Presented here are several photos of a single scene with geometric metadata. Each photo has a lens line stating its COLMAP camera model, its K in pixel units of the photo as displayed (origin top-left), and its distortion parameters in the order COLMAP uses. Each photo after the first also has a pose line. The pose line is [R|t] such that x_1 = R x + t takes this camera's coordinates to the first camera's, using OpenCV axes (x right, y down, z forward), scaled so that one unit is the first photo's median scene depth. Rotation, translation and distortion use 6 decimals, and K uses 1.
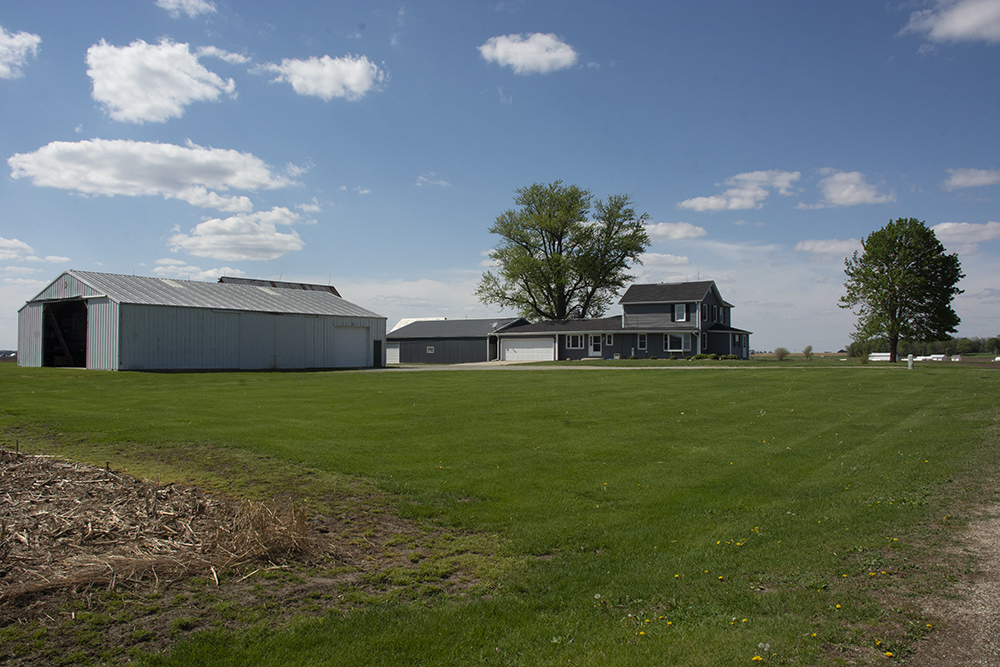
lens RADIAL K [[770.6, 0, 500.0], [0, 770.6, 333.5], [0, 0, 1]] dist [-0.169203, 0.112620]
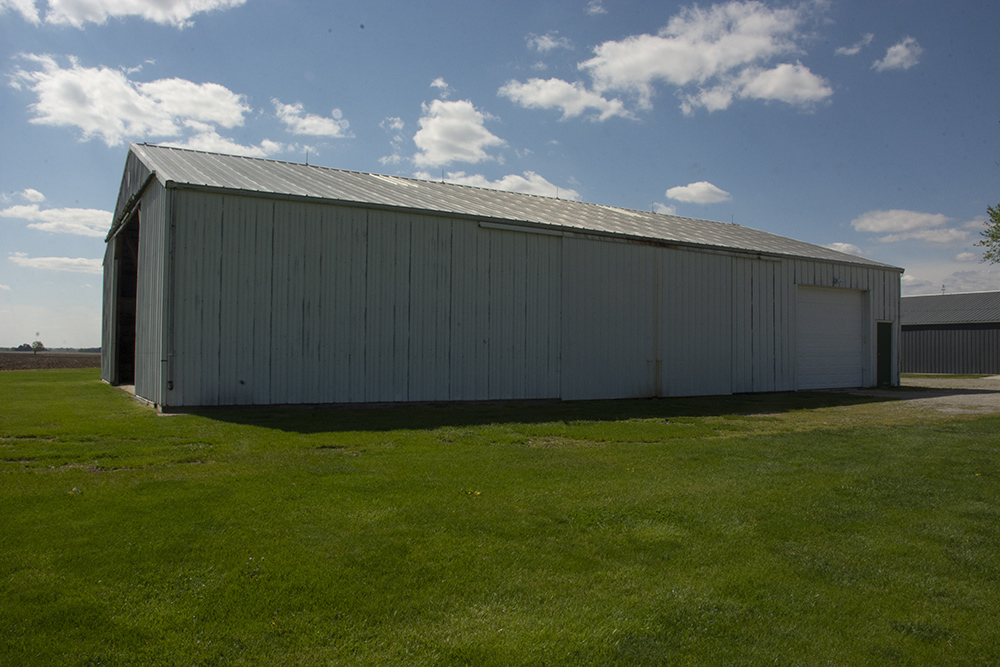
lens RADIAL K [[770.6, 0, 500.0], [0, 770.6, 333.5], [0, 0, 1]] dist [-0.169203, 0.112620]
pose [[0.911237, -0.000121, -0.411882, -0.196964], [0.001749, 0.999992, 0.003575, 0.013995], [0.411879, -0.003978, 0.911230, 0.585709]]
